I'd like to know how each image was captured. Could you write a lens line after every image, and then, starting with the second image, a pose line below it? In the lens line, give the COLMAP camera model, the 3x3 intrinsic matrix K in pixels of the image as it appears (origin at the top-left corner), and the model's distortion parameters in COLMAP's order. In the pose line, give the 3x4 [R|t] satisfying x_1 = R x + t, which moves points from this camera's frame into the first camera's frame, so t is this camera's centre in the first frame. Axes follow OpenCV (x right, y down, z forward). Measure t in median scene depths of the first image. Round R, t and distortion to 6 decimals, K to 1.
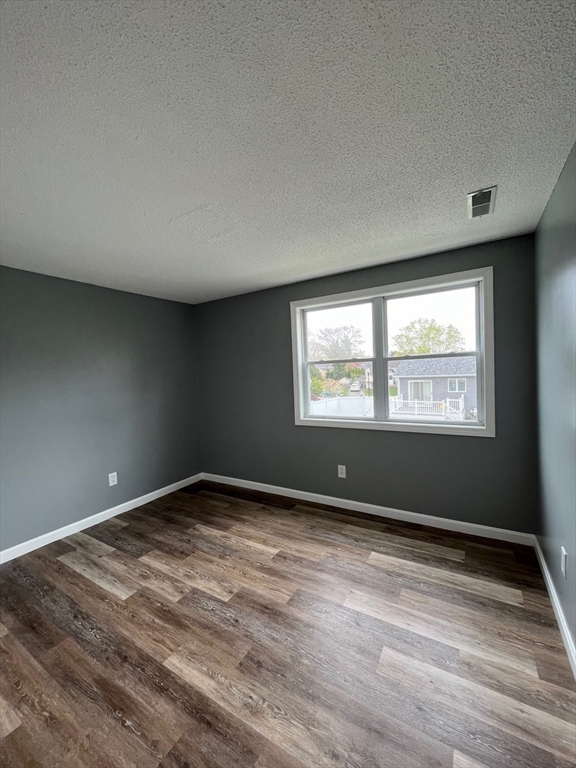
lens RADIAL K [[309.8, 0, 288.3], [0, 309.8, 386.8], [0, 0, 1]] dist [0.032375, -0.000101]
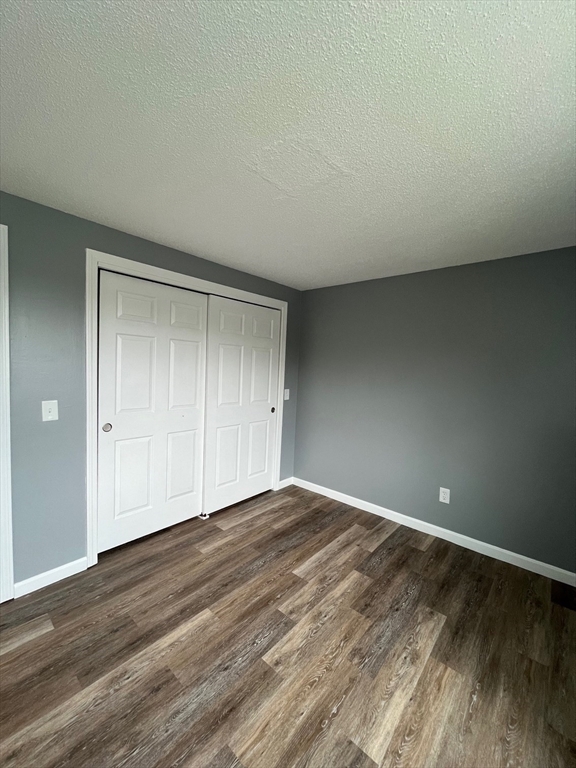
lens RADIAL K [[313.4, 0, 285.8], [0, 313.4, 383.1], [0, 0, 1]] dist [0.010473, -0.000263]
pose [[-0.175100, 0.083012, -0.981045, 0.436269], [-0.074568, 0.992459, 0.097287, -0.073996], [0.981723, 0.090190, -0.167590, 0.952569]]
